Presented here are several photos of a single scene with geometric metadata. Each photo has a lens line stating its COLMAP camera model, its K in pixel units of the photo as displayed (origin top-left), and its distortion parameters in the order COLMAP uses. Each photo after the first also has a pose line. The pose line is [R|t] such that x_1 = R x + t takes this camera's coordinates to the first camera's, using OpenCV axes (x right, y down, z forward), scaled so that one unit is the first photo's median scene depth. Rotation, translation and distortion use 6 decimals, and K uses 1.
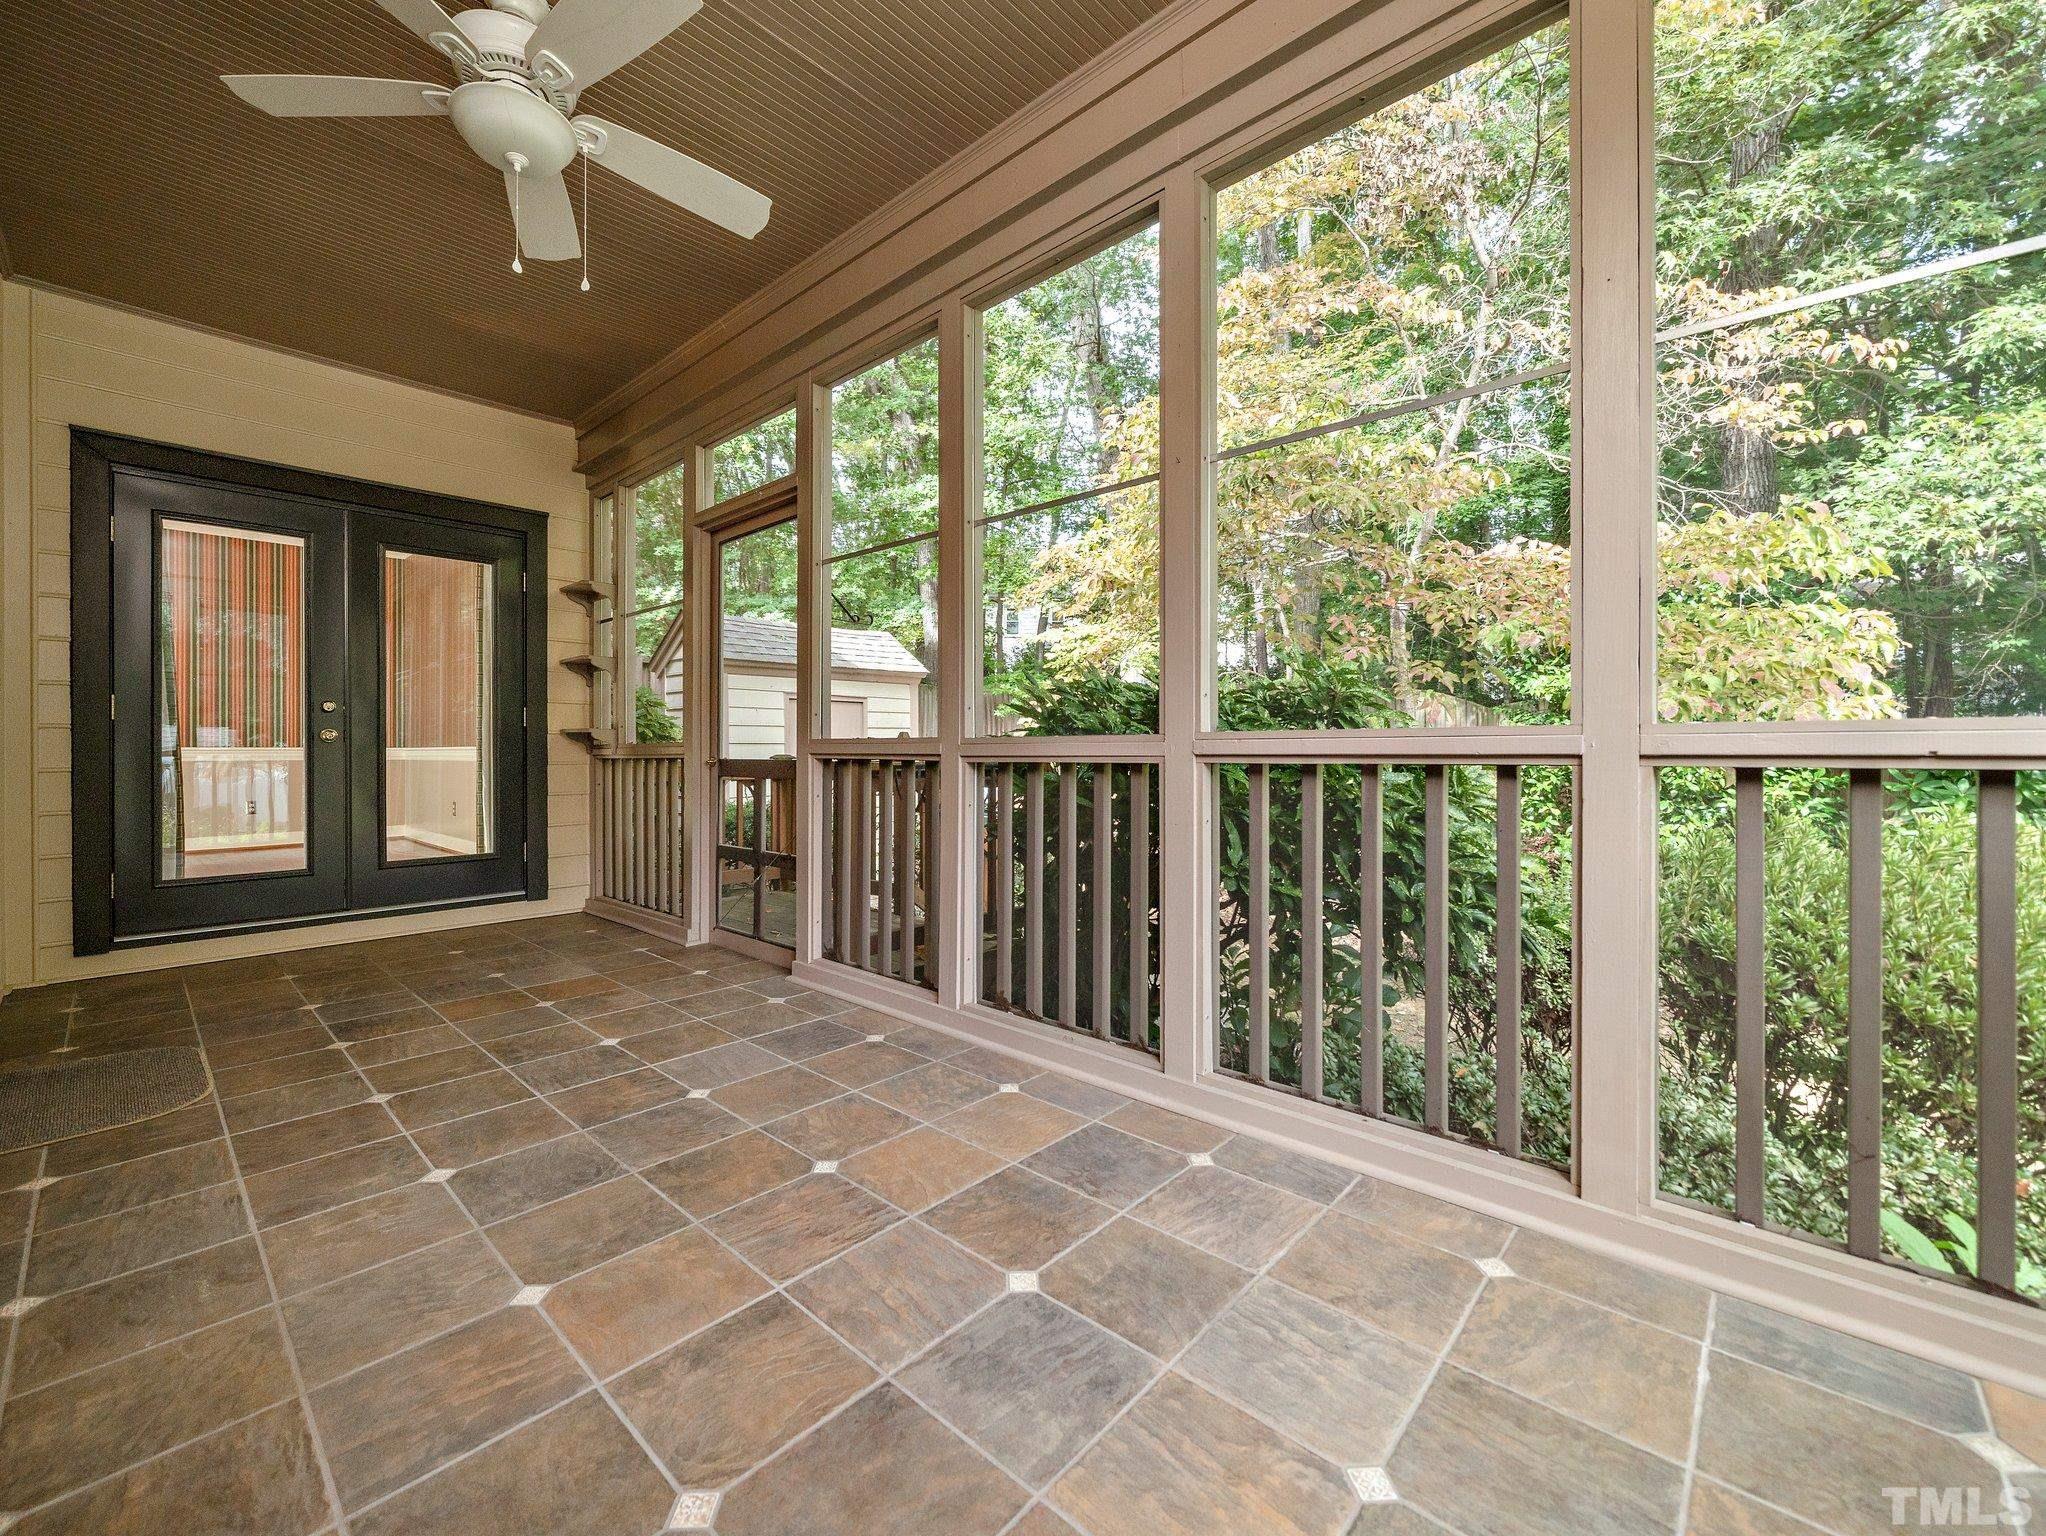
lens RADIAL K [[844.0, 0, 1025.9], [0, 844.0, 748.5], [0, 0, 1]] dist [-0.000315, -0.000338]
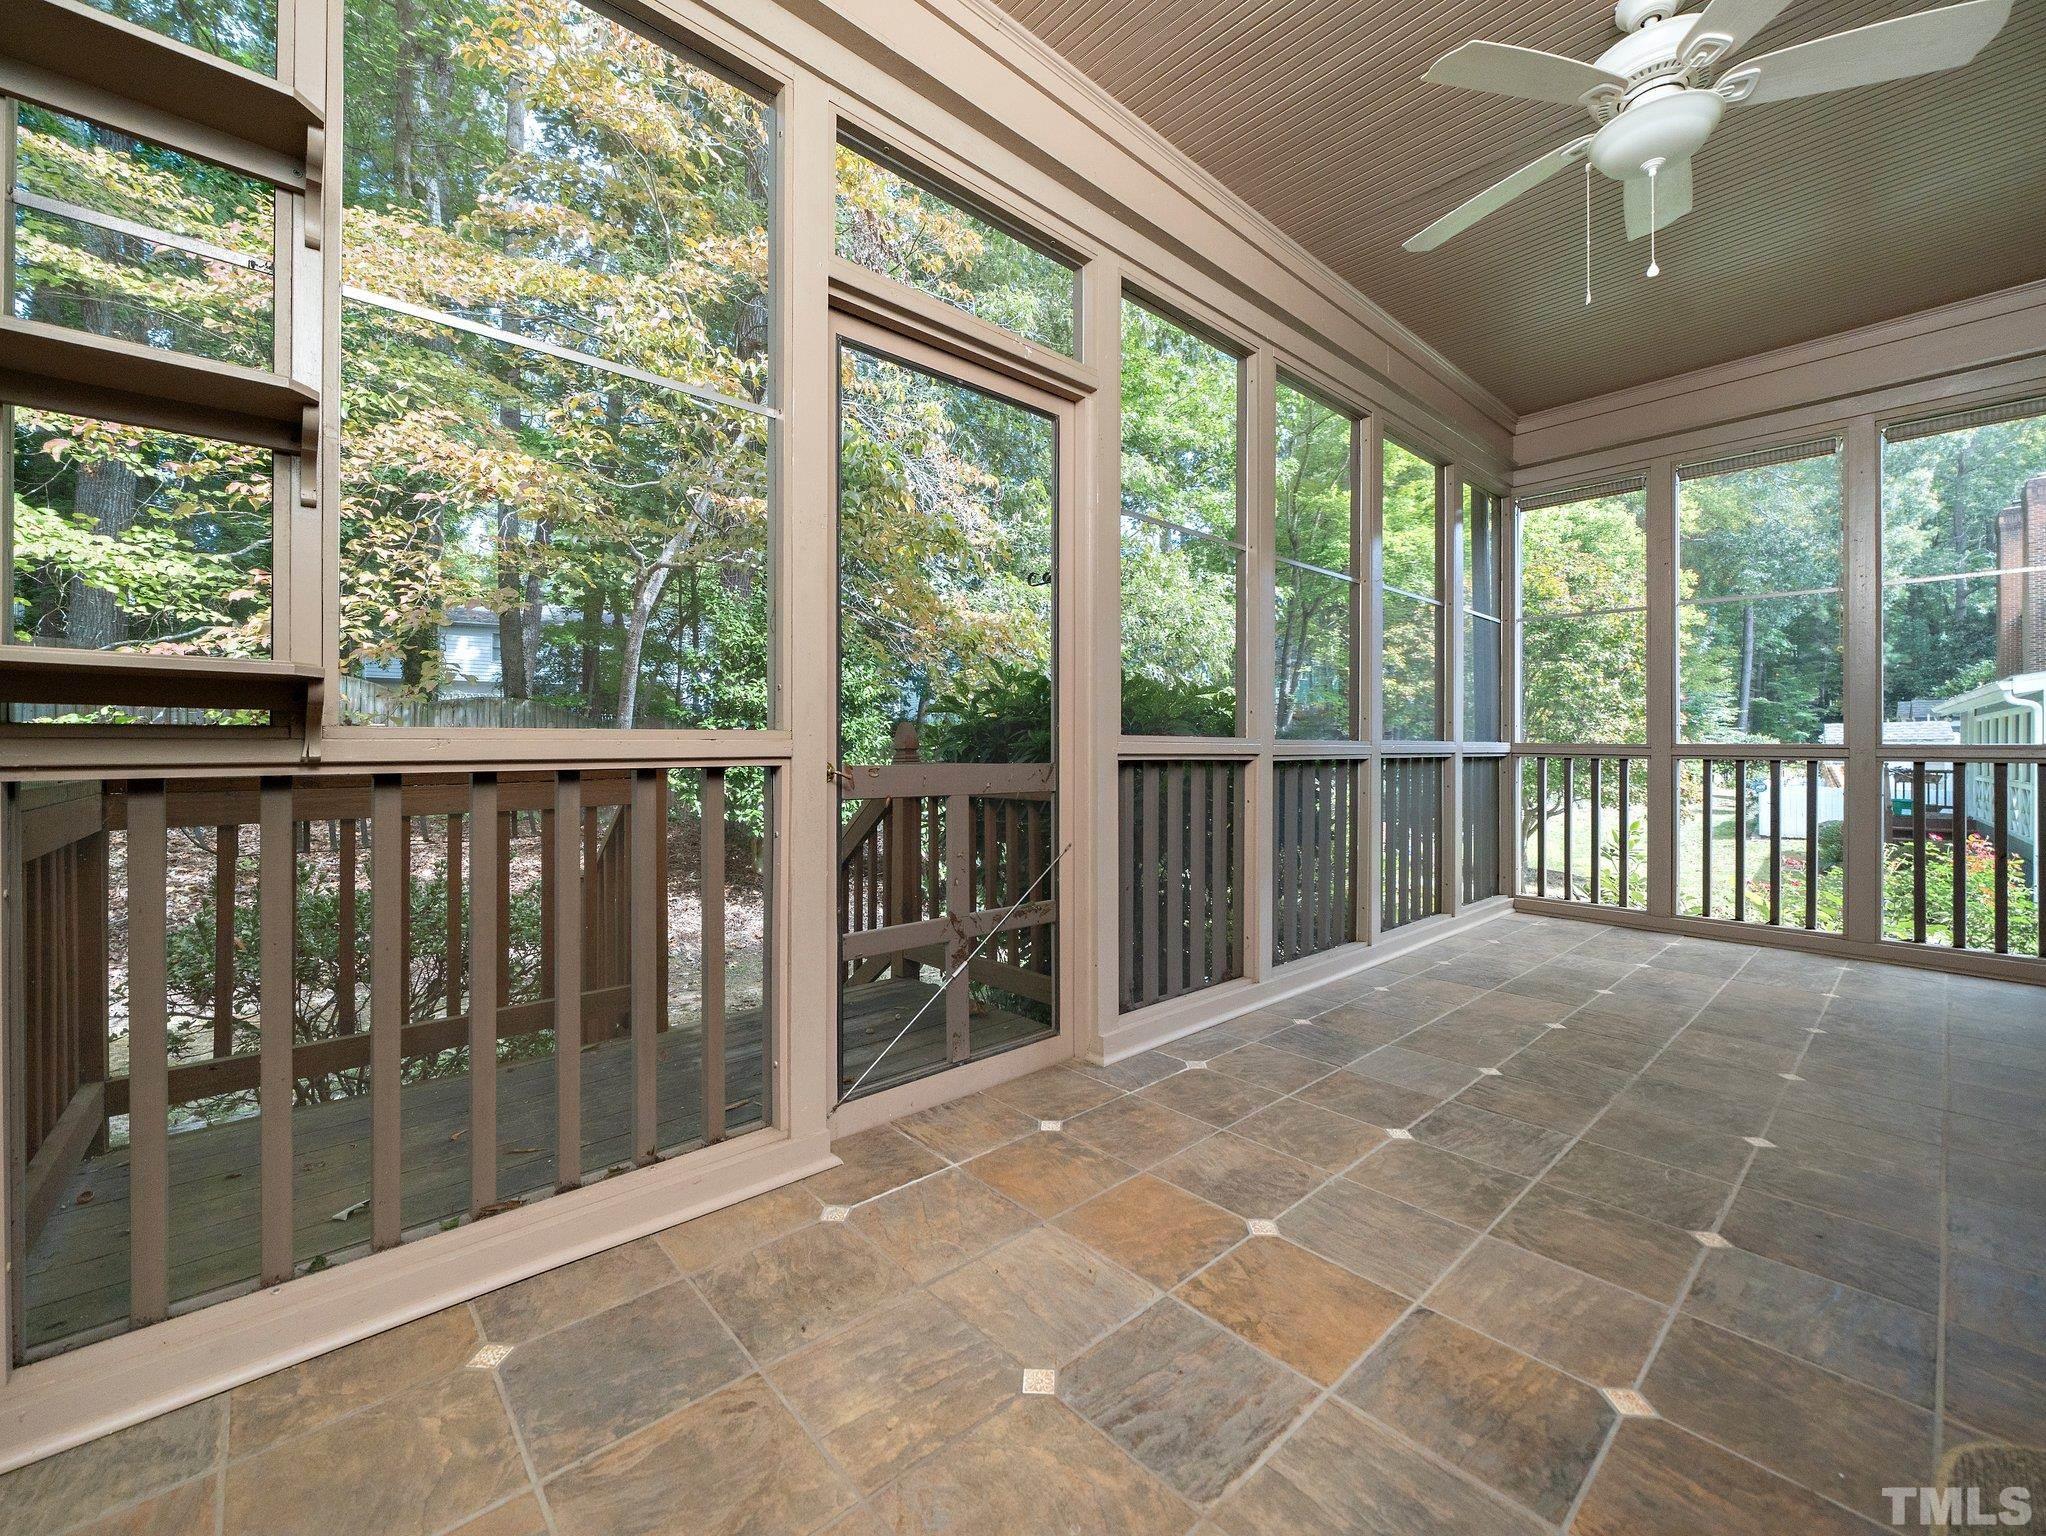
lens RADIAL K [[844.0, 0, 1025.9], [0, 844.0, 748.5], [0, 0, 1]] dist [-0.000315, -0.000338]
pose [[0.084767, 0.003236, 0.996396, -1.318014], [-0.006175, 0.999977, -0.002722, 0.005219], [-0.996382, -0.005922, 0.084785, 1.311233]]
